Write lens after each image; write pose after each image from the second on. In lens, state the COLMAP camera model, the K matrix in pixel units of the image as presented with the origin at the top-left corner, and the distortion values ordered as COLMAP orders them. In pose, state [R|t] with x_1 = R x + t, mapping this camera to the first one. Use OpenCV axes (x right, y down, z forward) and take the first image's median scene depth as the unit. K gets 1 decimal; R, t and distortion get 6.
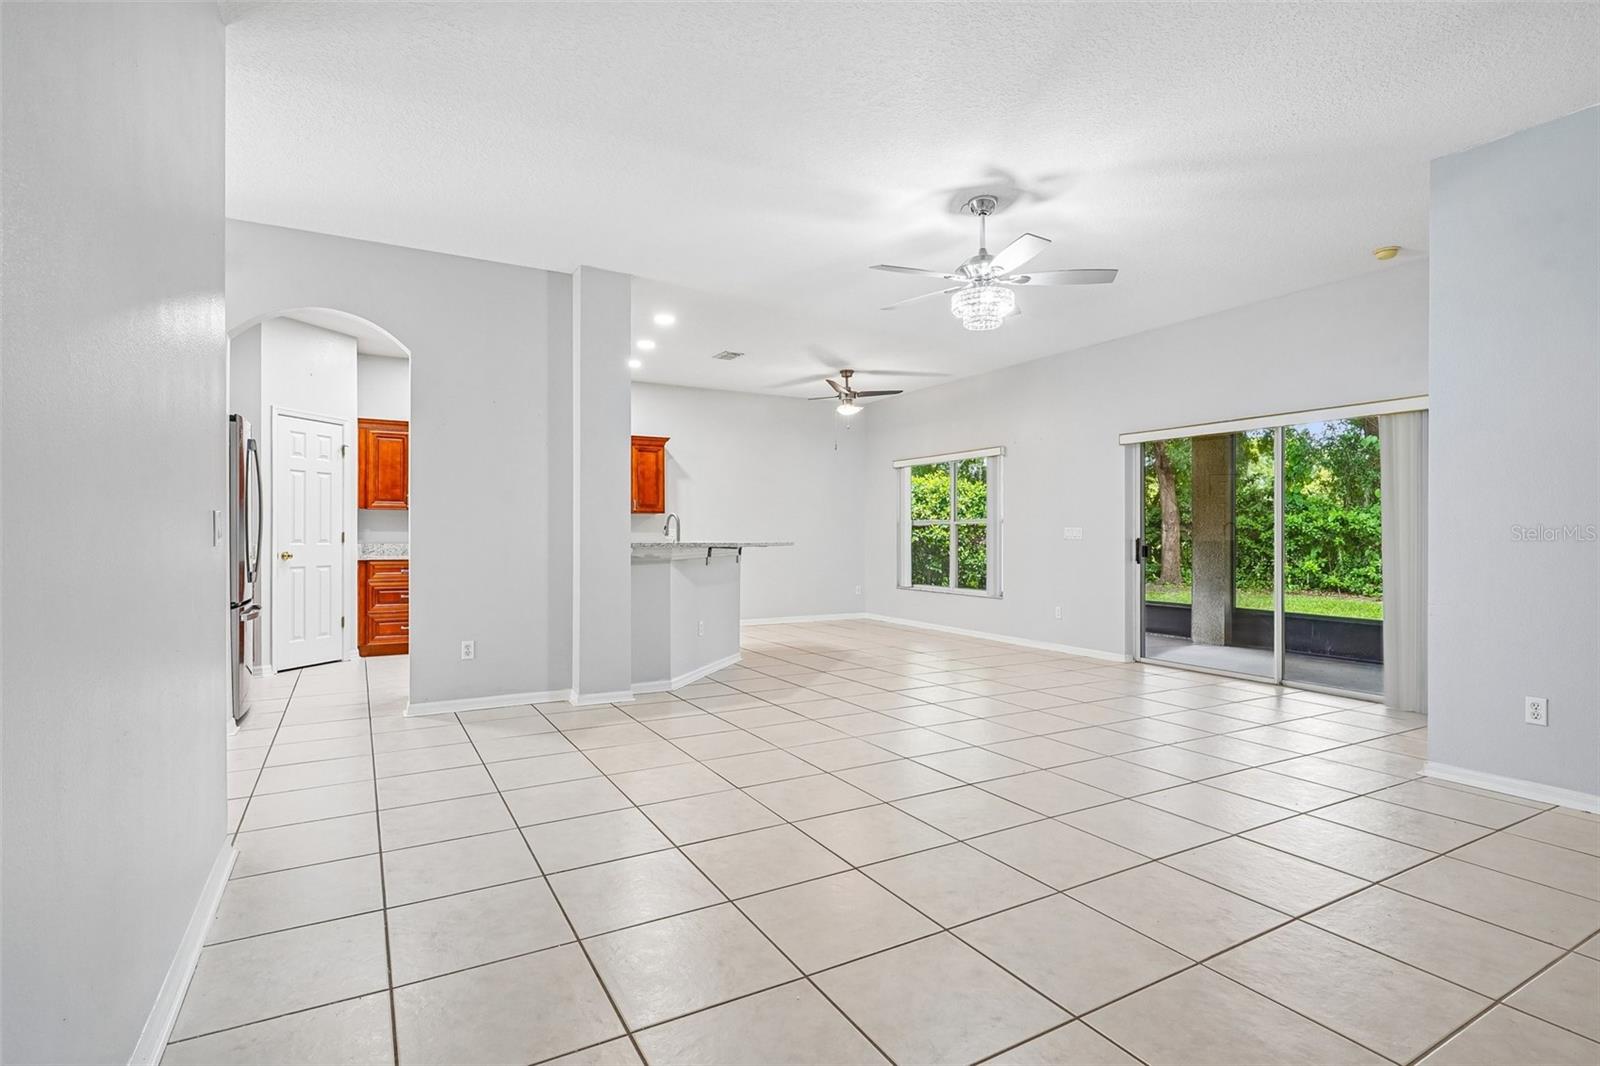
lens RADIAL K [[793.1, 0, 808.7], [0, 793.1, 538.3], [0, 0, 1]] dist [-0.001834, 0.000153]
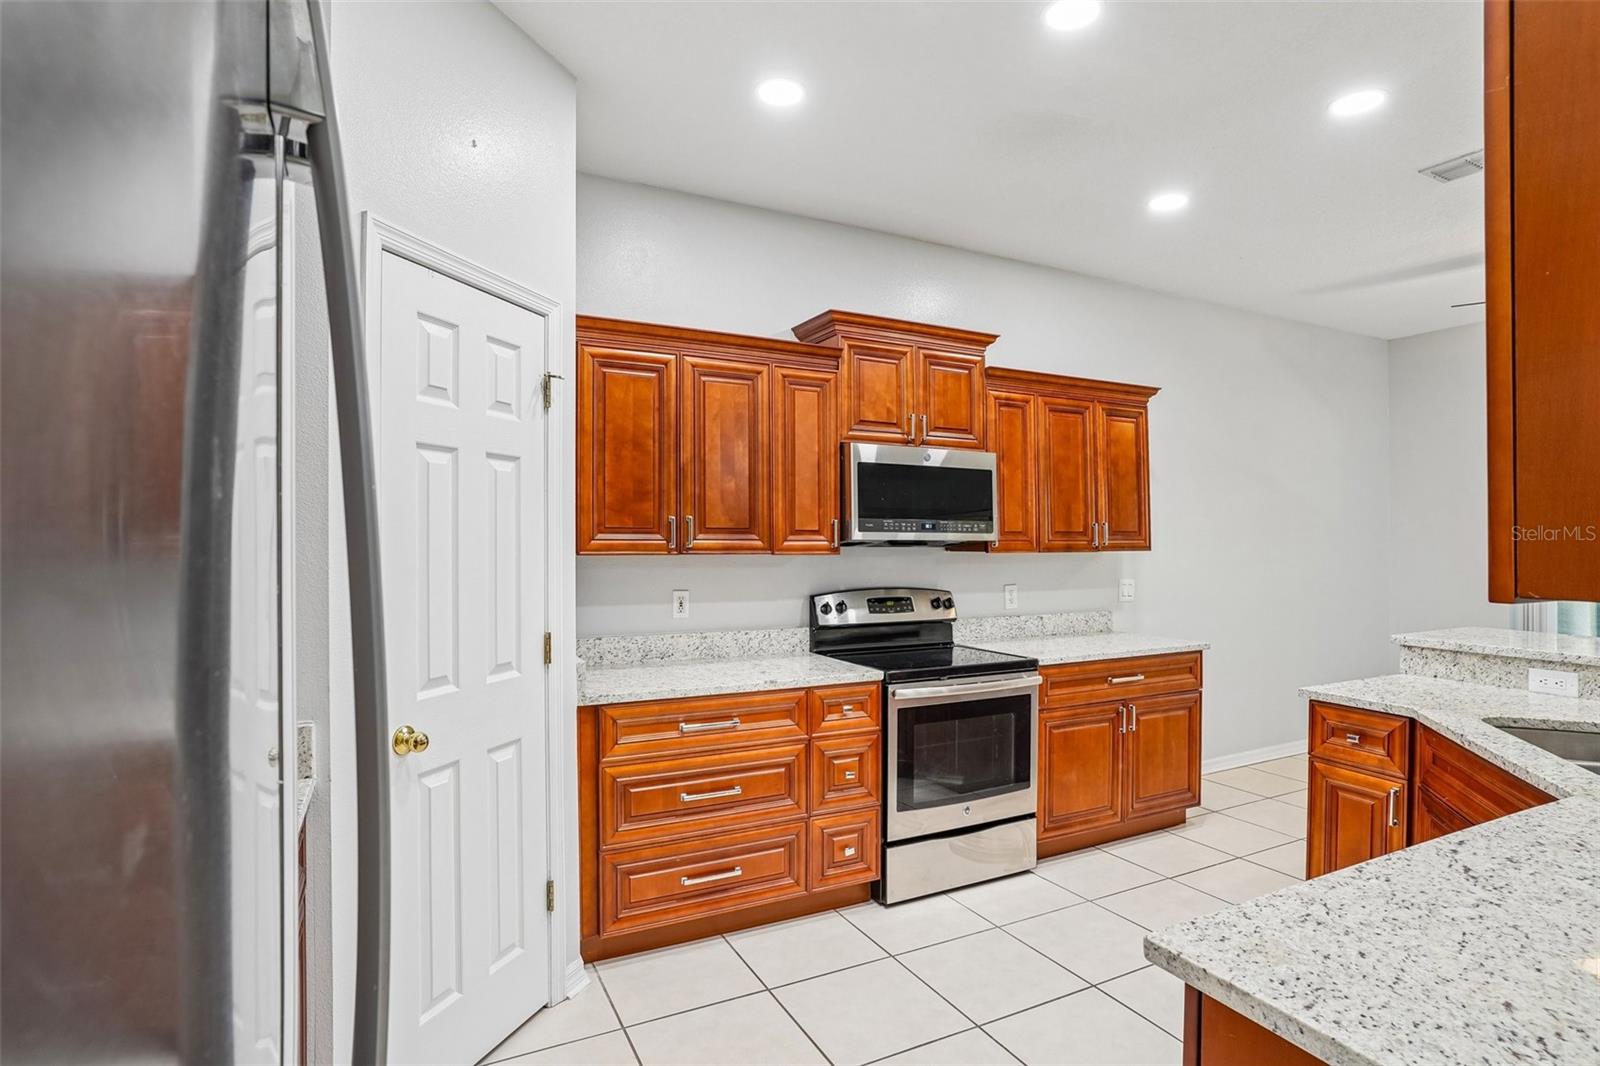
lens RADIAL K [[830.4, 0, 796.9], [0, 830.4, 543.0], [0, 0, 1]] dist [-0.078210, 0.043879]
pose [[0.998396, 0.000901, -0.056614, -0.383077], [-0.000876, 1.000000, 0.000467, -0.038237], [0.056614, -0.000417, 0.998396, 0.544208]]
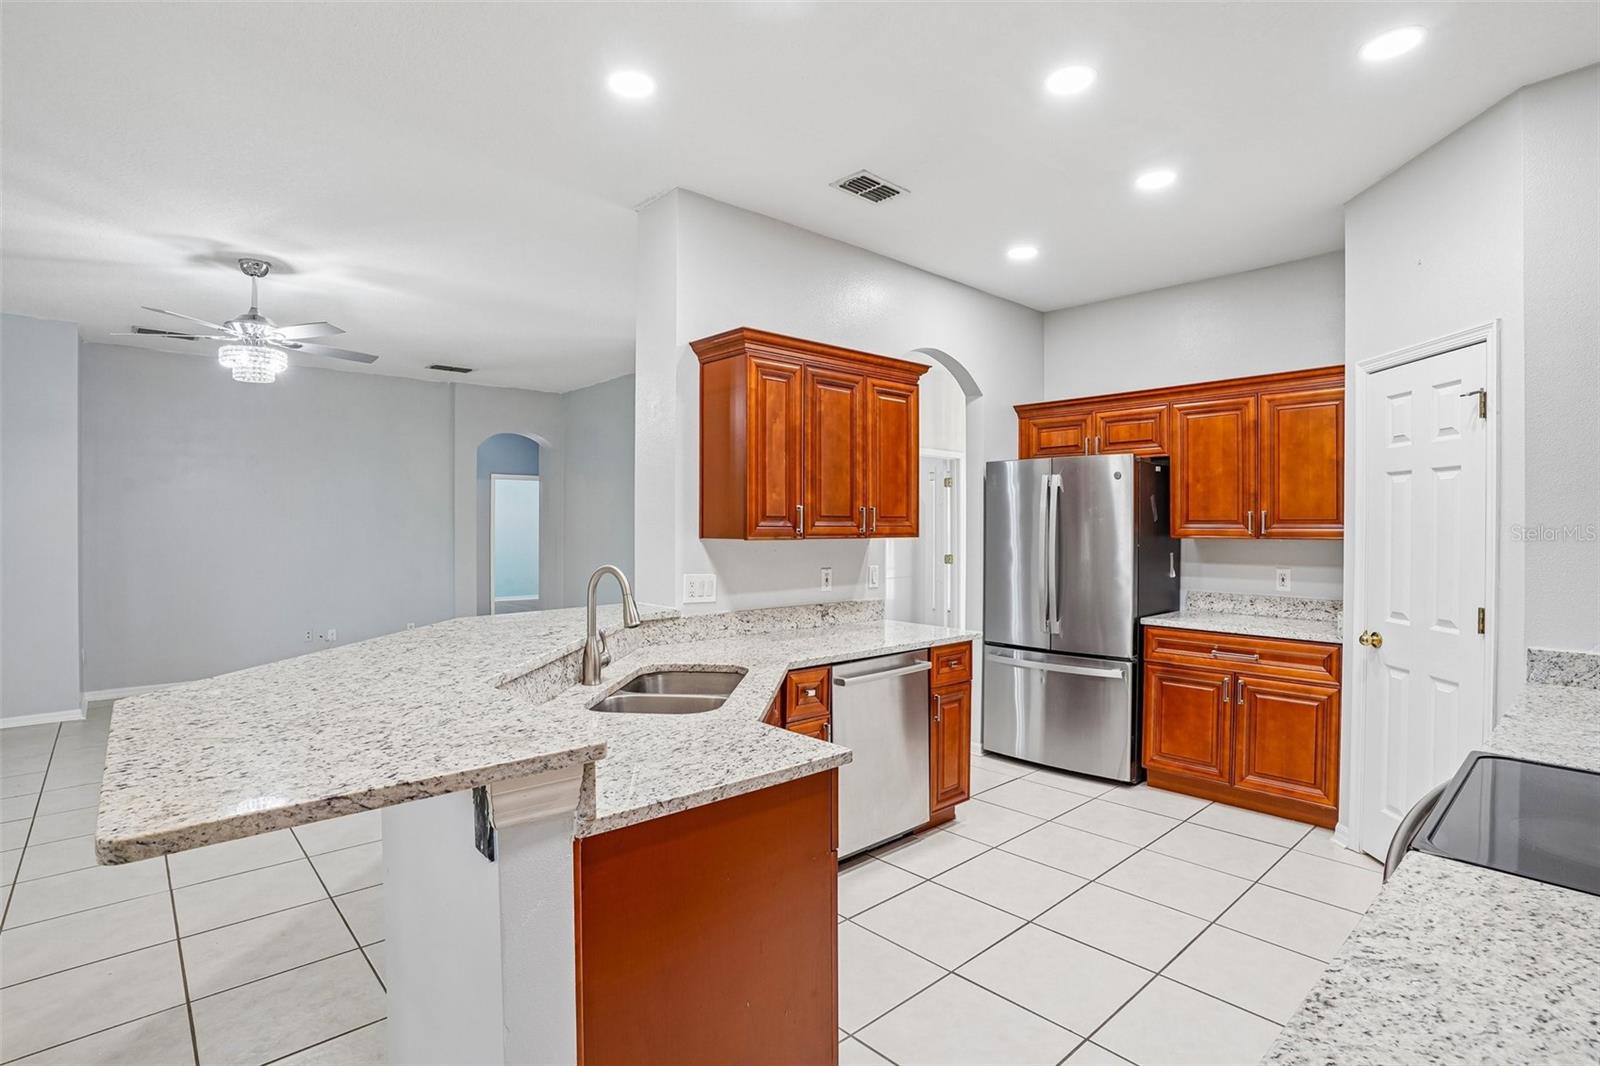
lens RADIAL K [[793.1, 0, 808.7], [0, 793.1, 538.3], [0, 0, 1]] dist [-0.001834, 0.000153]
pose [[-0.976905, 0.001475, -0.213669, -0.140904], [-0.002546, 0.999825, 0.018543, -0.041131], [0.213659, 0.018658, -0.976730, 1.094297]]
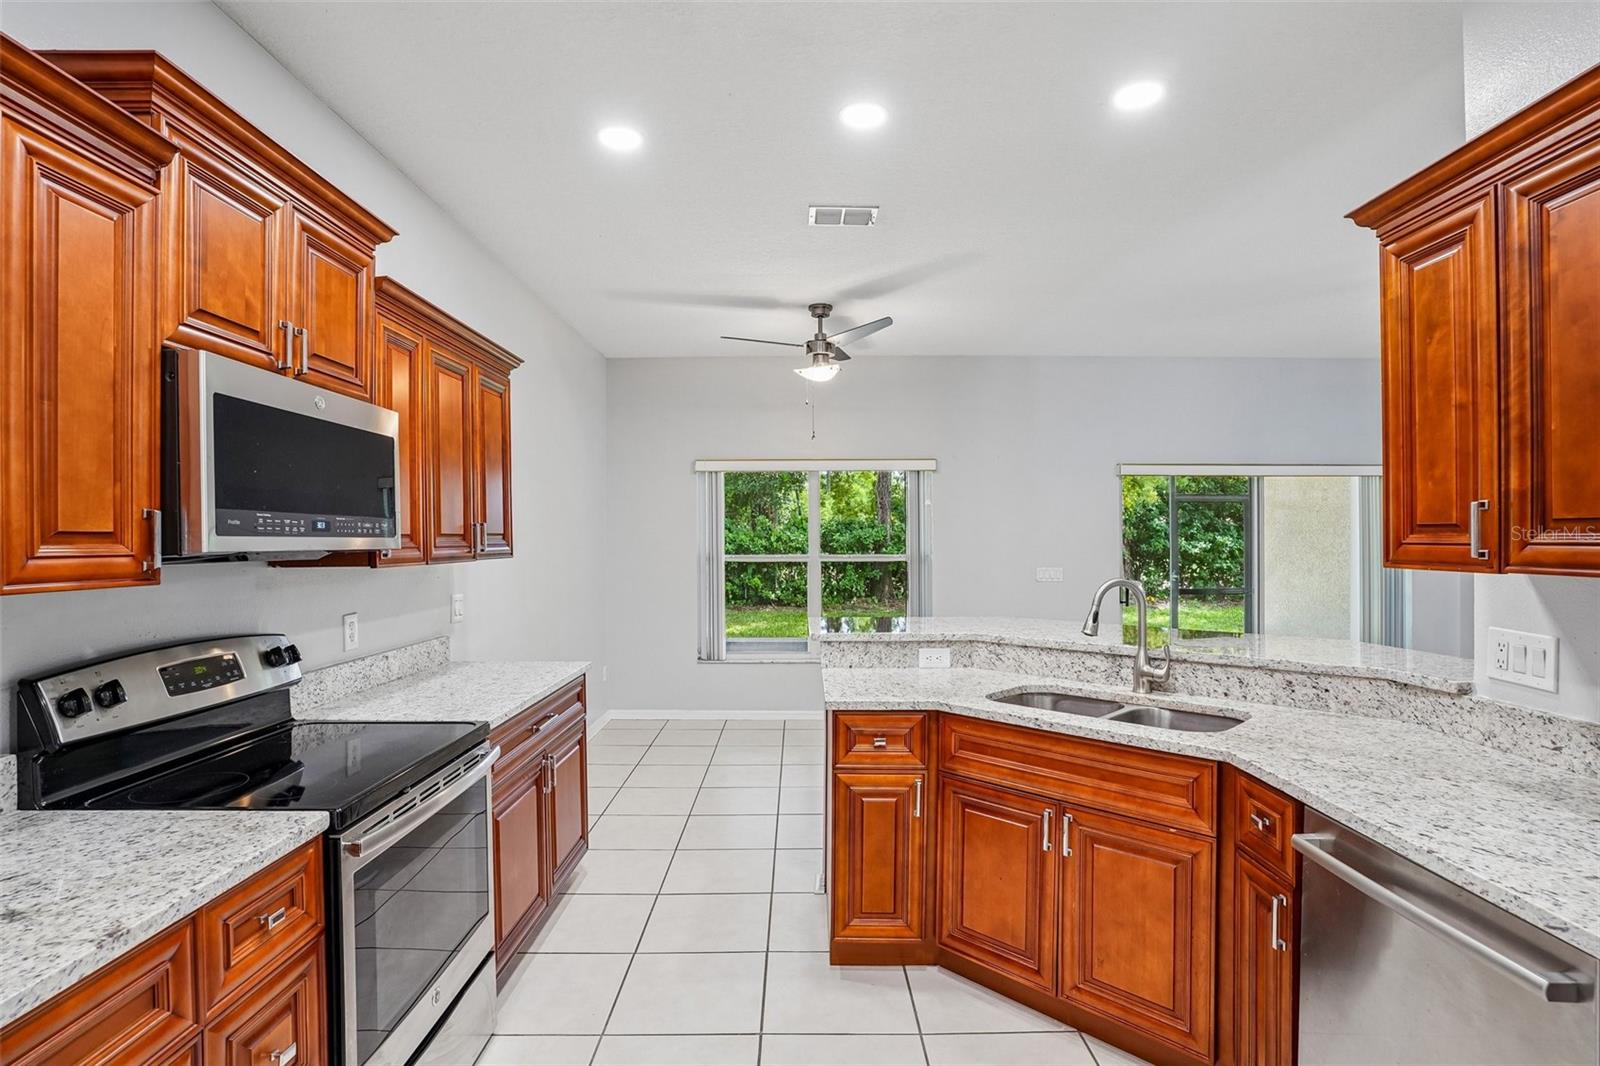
lens RADIAL K [[794.1, 0, 818.6], [0, 794.1, 537.0], [0, 0, 1]] dist [-0.033676, 0.001305]
pose [[0.485666, -0.000988, 0.874144, -0.467581], [0.007068, 0.999971, -0.002796, -0.041747], [-0.874116, 0.007537, 0.485659, 0.734388]]
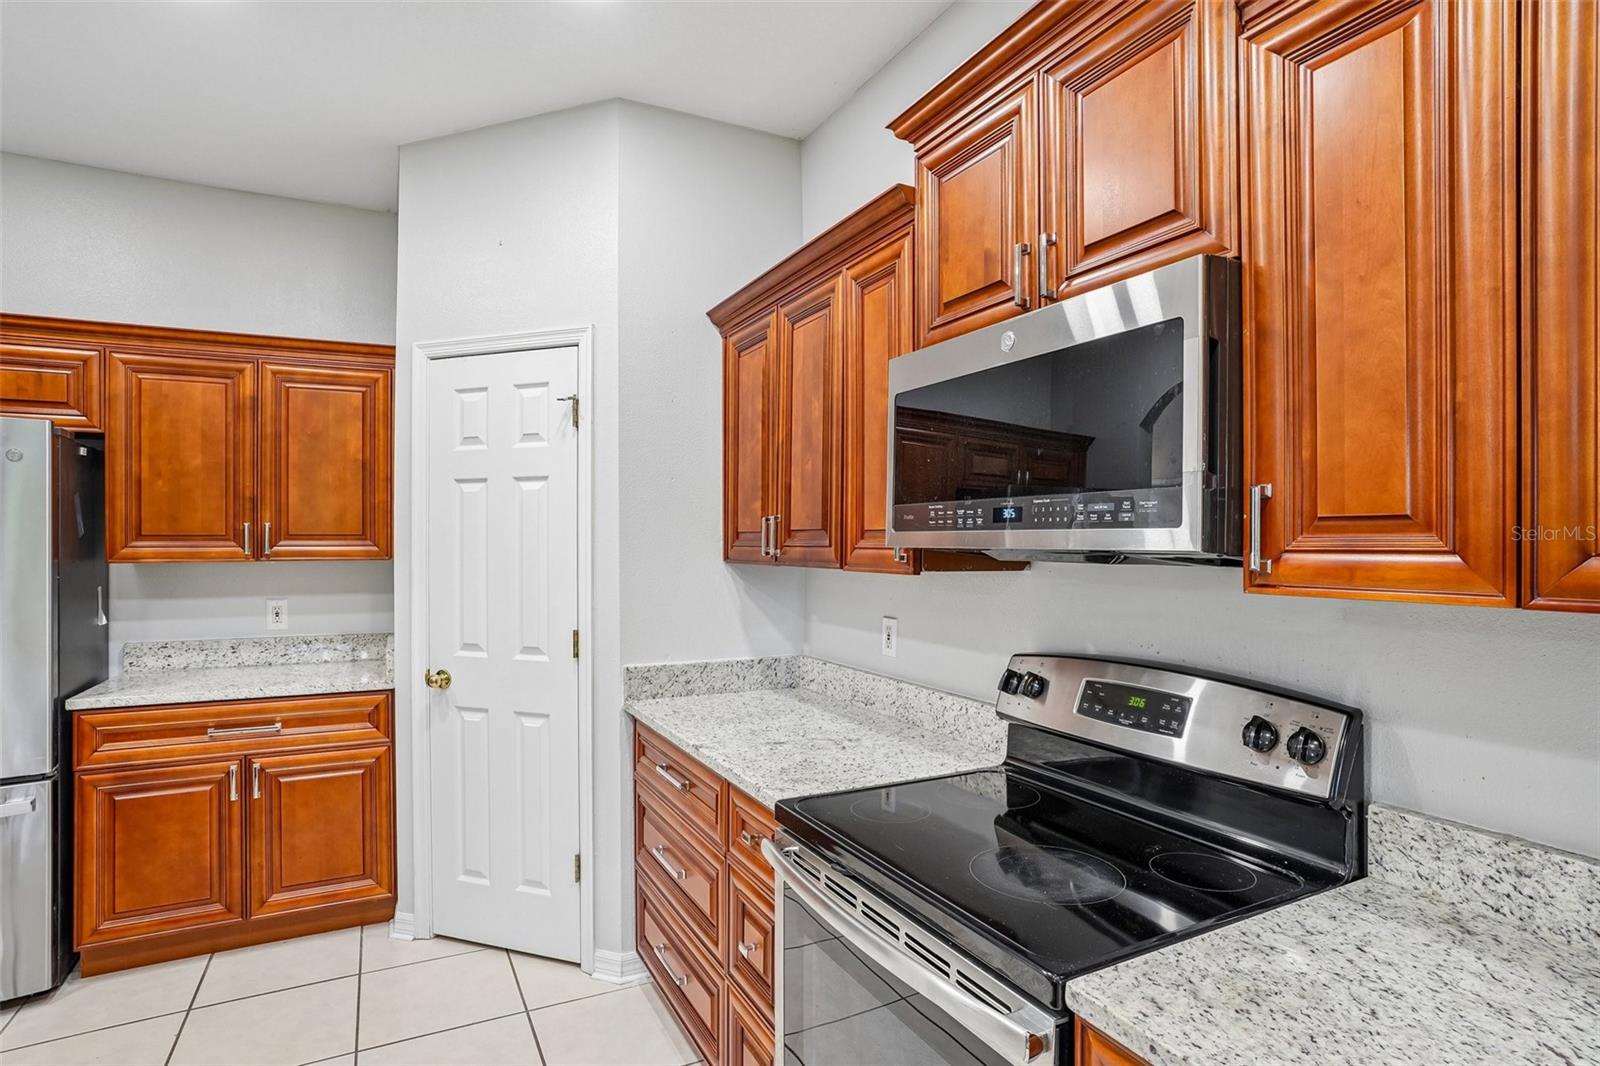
lens RADIAL K [[830.4, 0, 796.9], [0, 830.4, 543.0], [0, 0, 1]] dist [-0.078210, 0.043879]
pose [[-0.057674, 0.002483, -0.998332, -0.170599], [0.000887, 0.999997, 0.002436, -0.041206], [0.998335, -0.000745, -0.057676, 0.935673]]
